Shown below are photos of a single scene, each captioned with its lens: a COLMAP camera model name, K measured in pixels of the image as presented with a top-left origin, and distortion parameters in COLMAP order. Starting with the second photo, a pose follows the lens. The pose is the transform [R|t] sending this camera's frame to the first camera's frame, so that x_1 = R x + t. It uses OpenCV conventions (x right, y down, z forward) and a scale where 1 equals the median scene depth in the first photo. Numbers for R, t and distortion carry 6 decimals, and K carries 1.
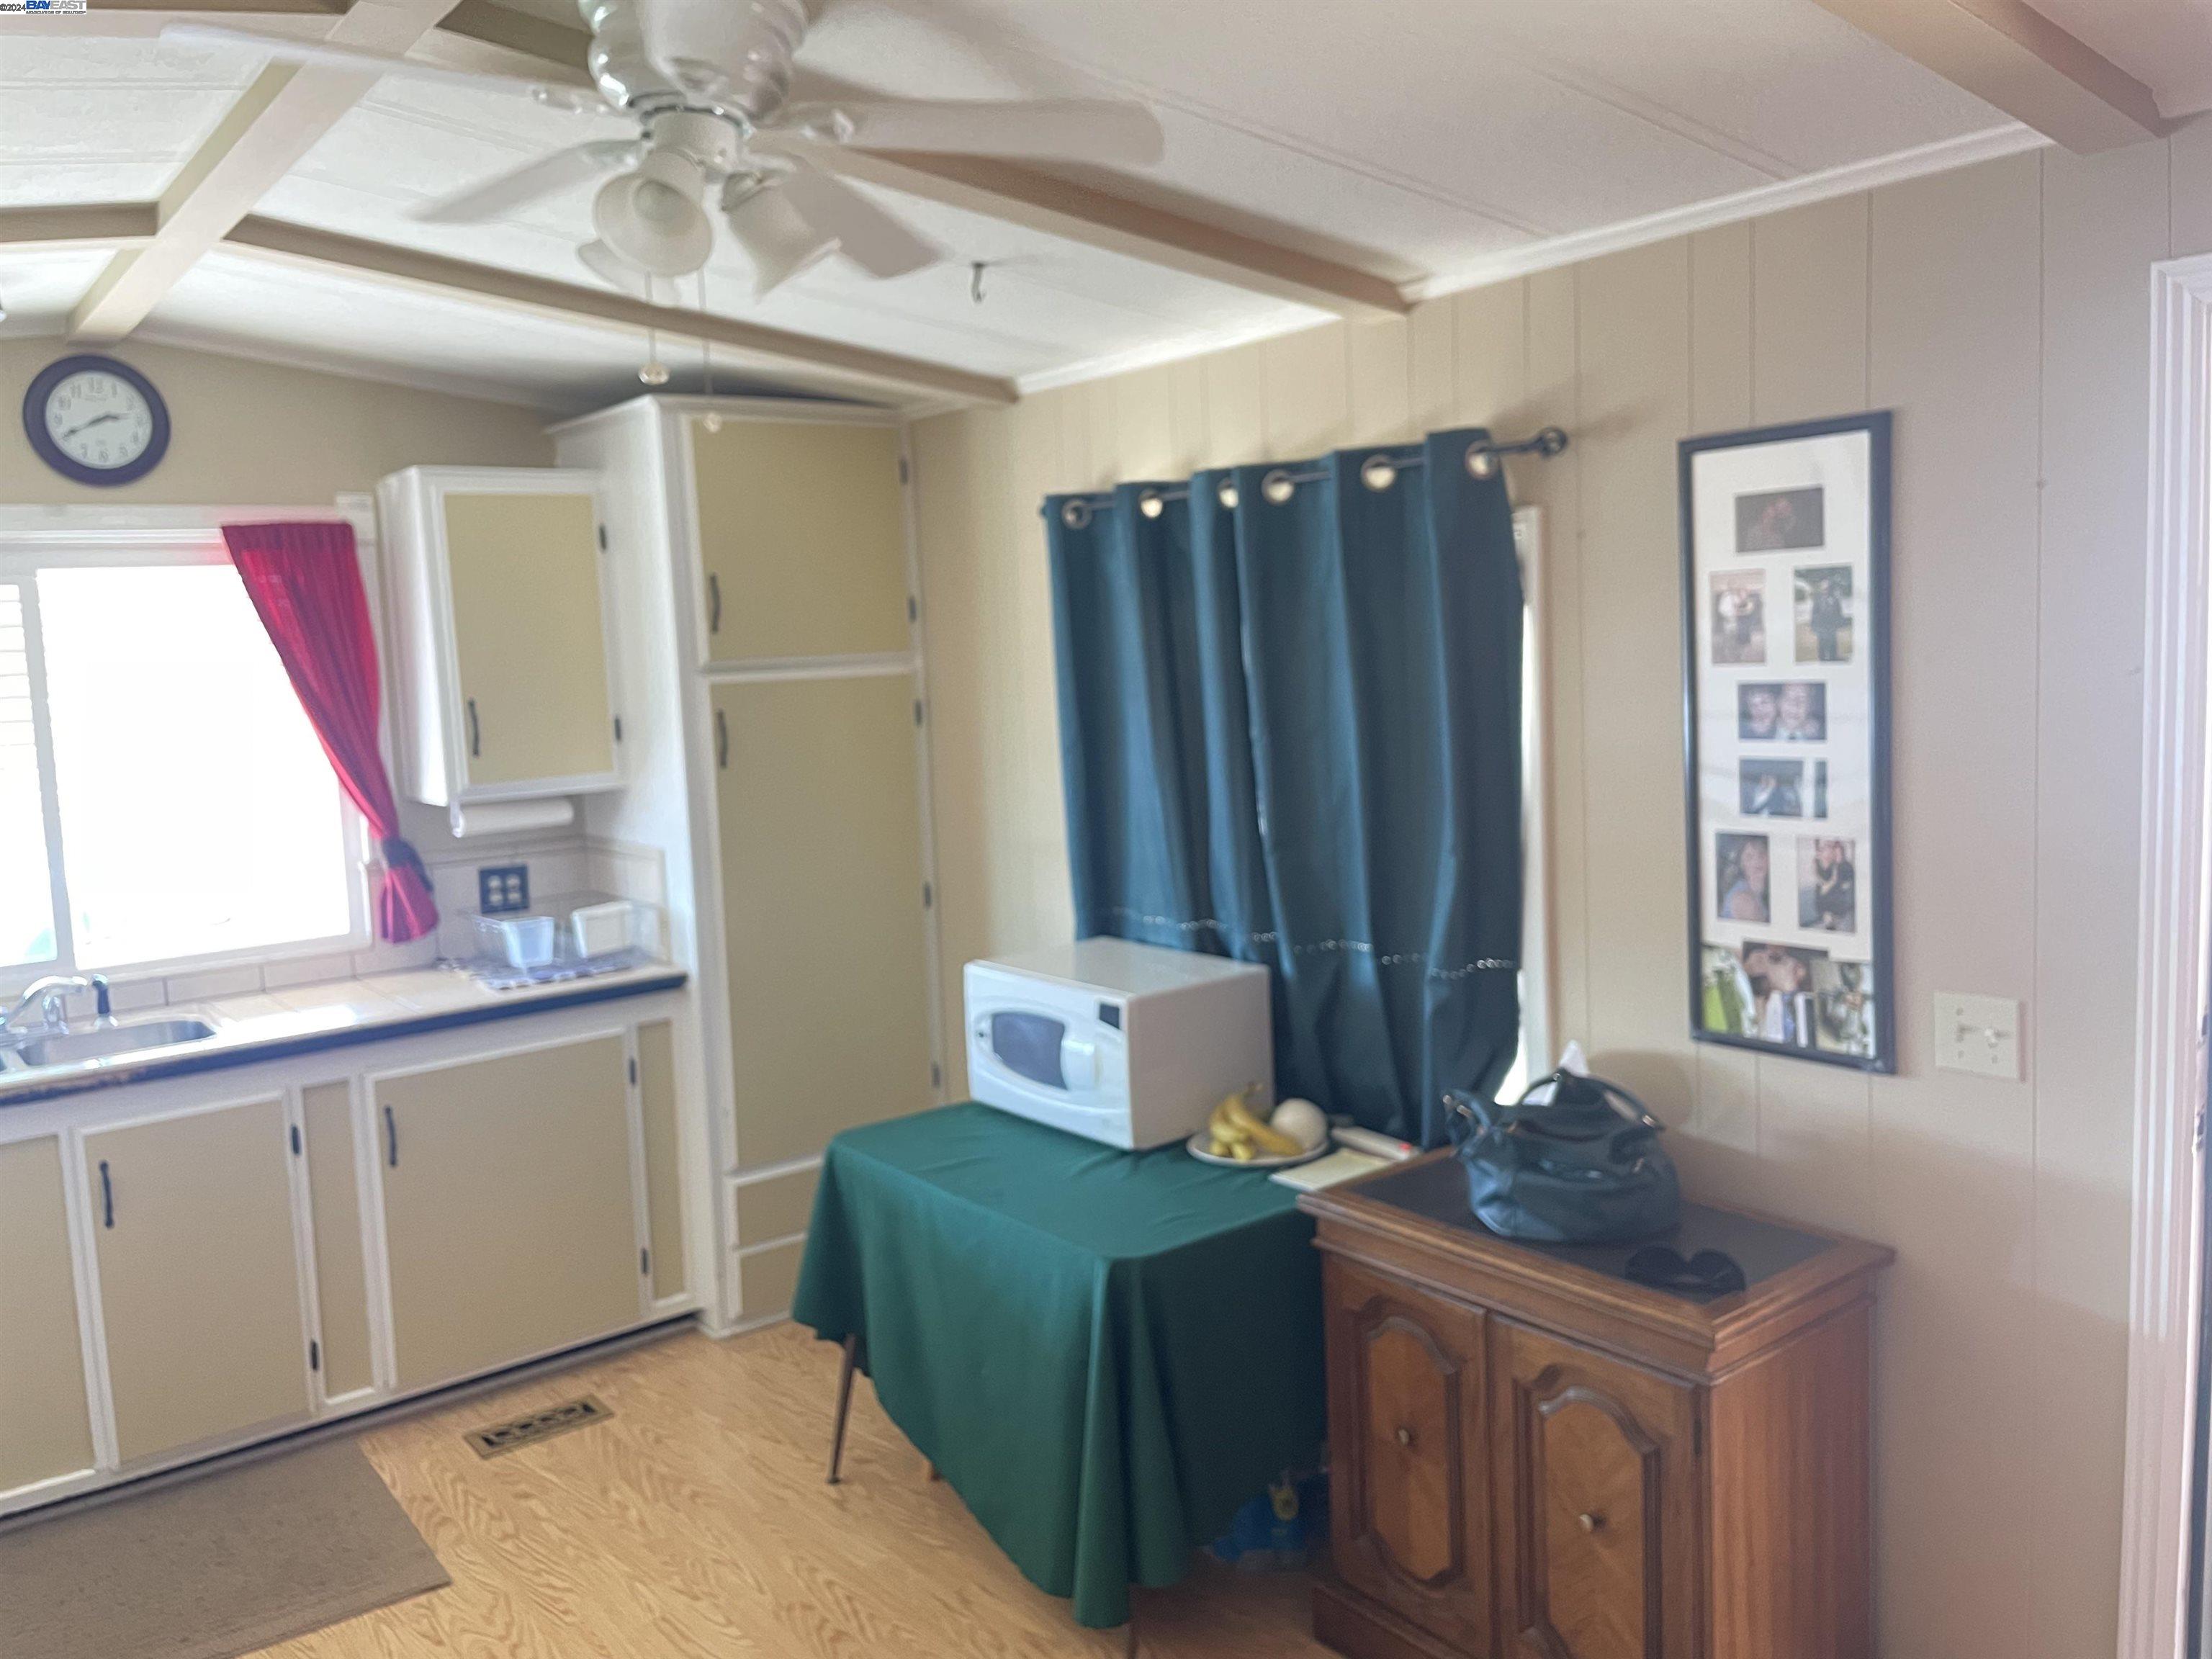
lens RADIAL K [[1719.8, 0, 1103.0], [0, 1719.8, 803.7], [0, 0, 1]] dist [0.088634, -0.107538]
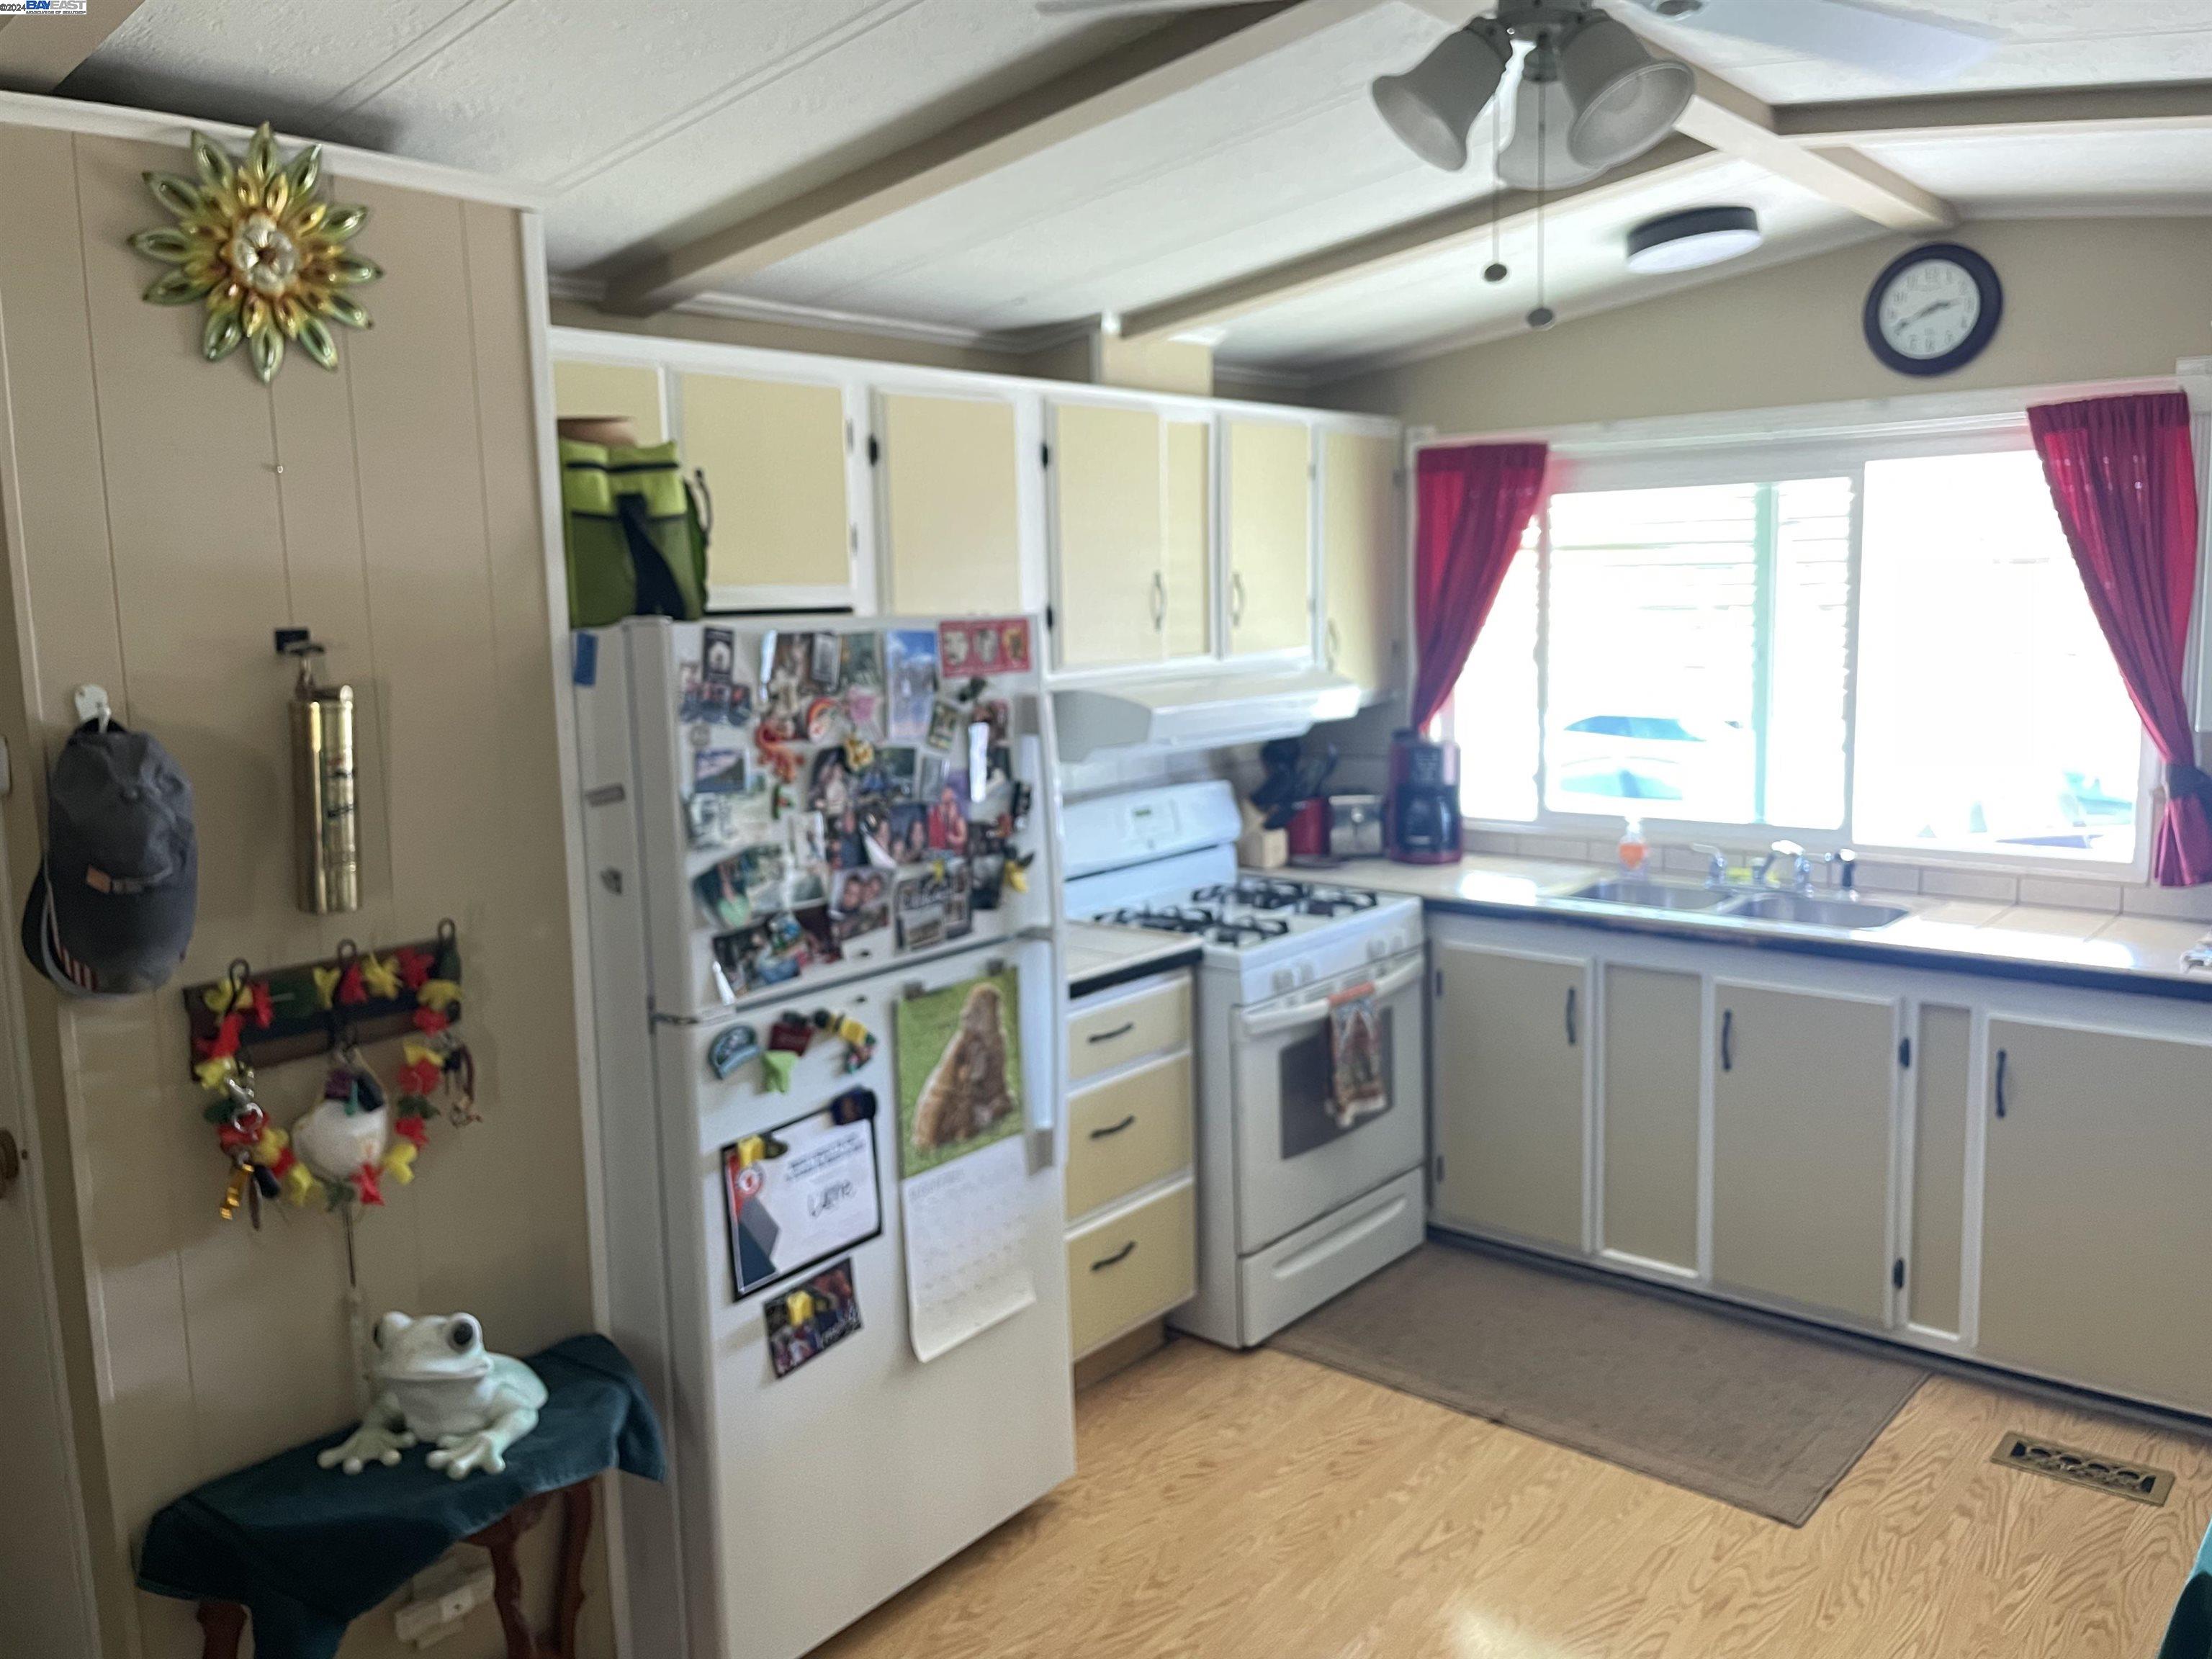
lens RADIAL K [[1719.8, 0, 1104.9], [0, 1719.8, 796.6], [0, 0, 1]] dist [0.088634, -0.107538]
pose [[0.217058, 0.159870, -0.962978, 0.340622], [-0.083325, 0.985932, 0.144899, -0.049371], [0.972596, 0.048788, 0.227325, 0.325527]]
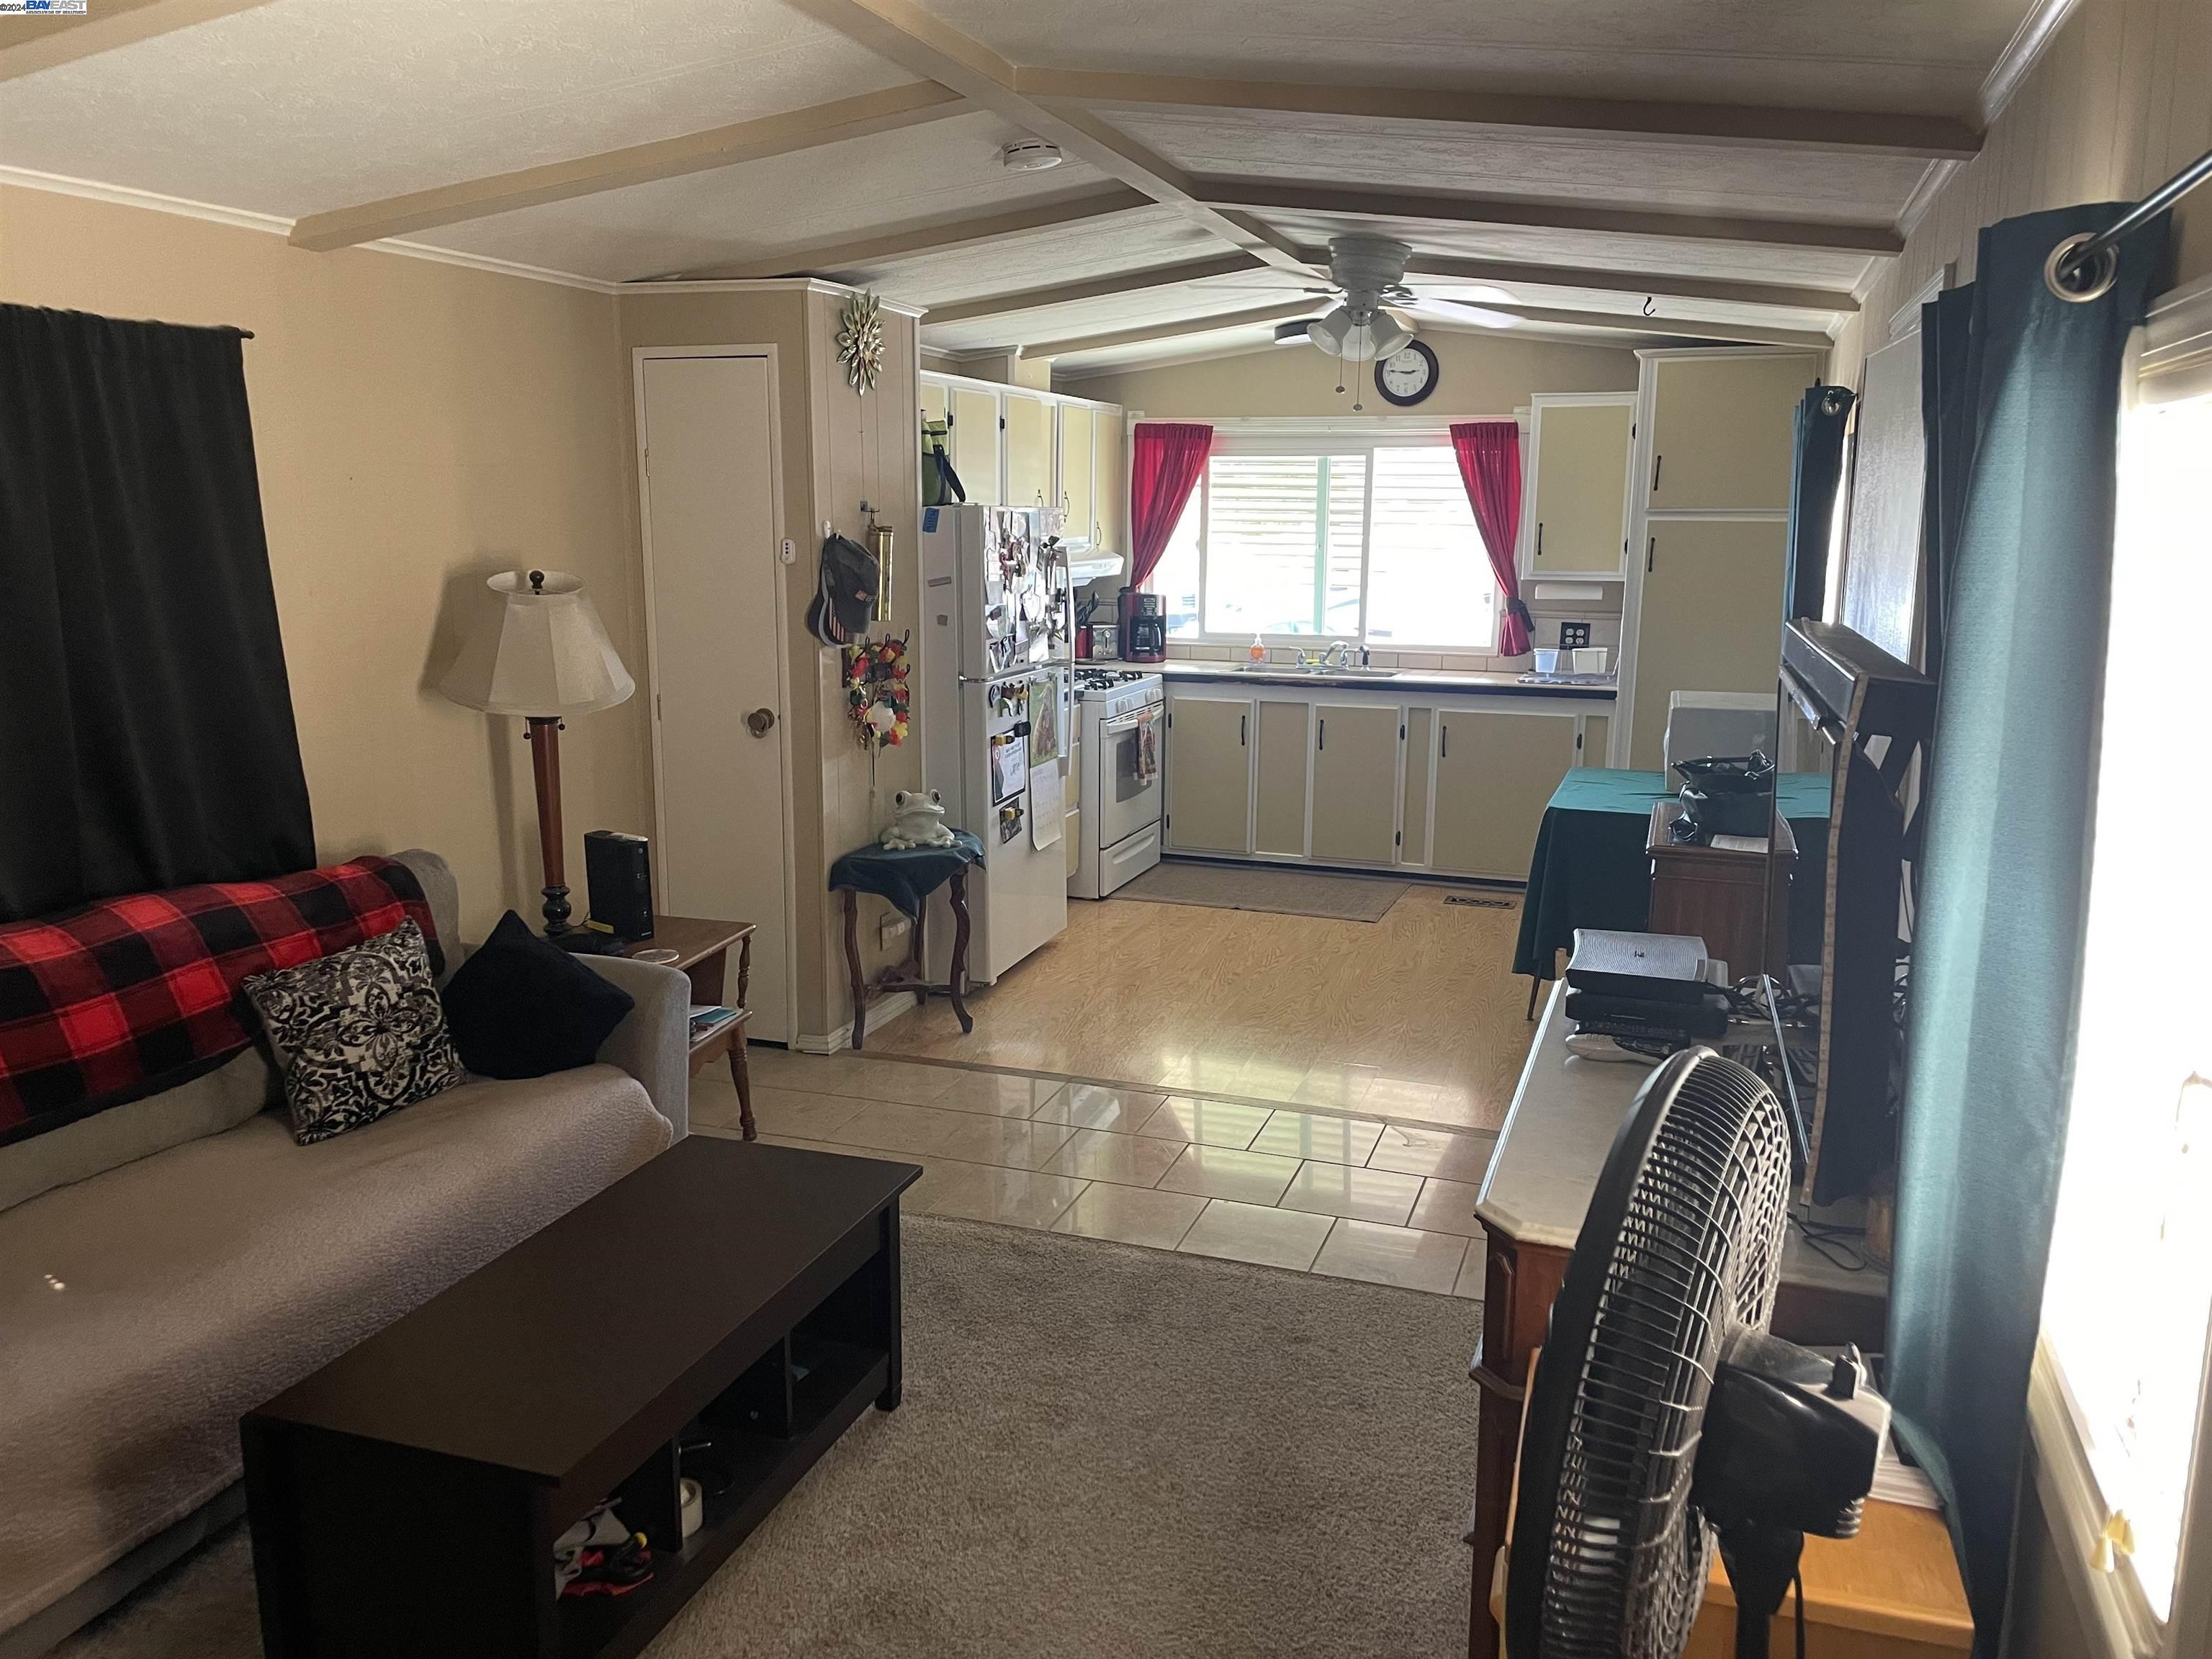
lens RADIAL K [[1719.8, 0, 1098.8], [0, 1719.8, 830.1], [0, 0, 1]] dist [0.088634, -0.107538]
pose [[0.545868, 0.203554, -0.812769, 0.986562], [-0.117617, 0.979052, 0.166206, 0.008669], [0.829575, 0.004869, 0.558374, -0.423053]]
